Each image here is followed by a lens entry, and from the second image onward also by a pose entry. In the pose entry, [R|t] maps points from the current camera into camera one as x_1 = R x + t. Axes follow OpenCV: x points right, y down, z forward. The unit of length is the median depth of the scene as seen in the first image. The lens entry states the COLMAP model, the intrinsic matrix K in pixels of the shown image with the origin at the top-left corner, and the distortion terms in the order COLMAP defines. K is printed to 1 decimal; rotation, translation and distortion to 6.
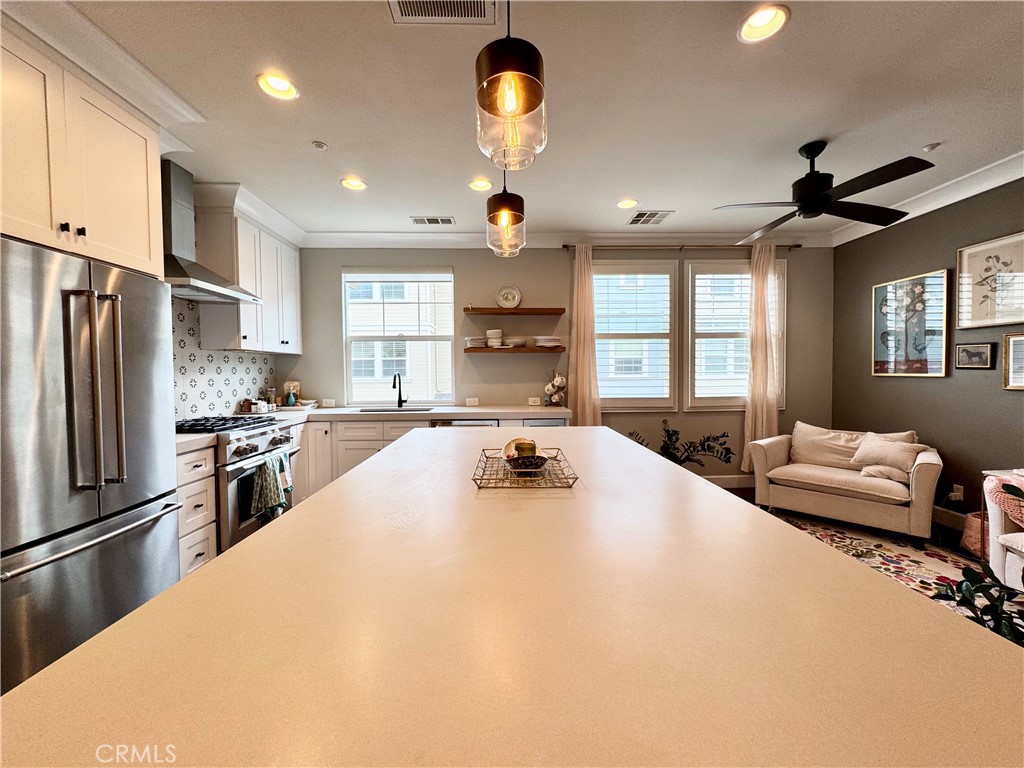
lens RADIAL K [[410.4, 0, 512.9], [0, 410.4, 384.9], [0, 0, 1]] dist [-0.003457, -0.000170]
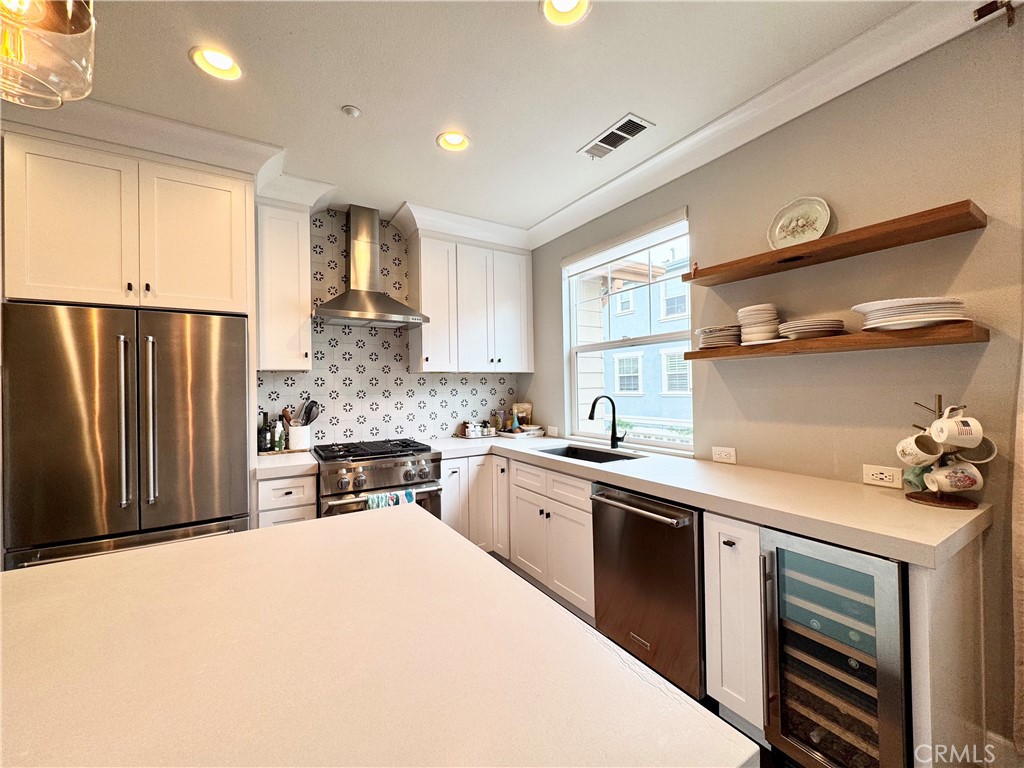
lens RADIAL K [[410.4, 0, 512.9], [0, 410.4, 384.9], [0, 0, 1]] dist [-0.003457, -0.000170]
pose [[0.509151, -0.006323, -0.860654, 0.233400], [-0.015740, 0.999737, -0.016657, -0.036598], [0.860533, 0.022028, 0.508918, 0.583344]]
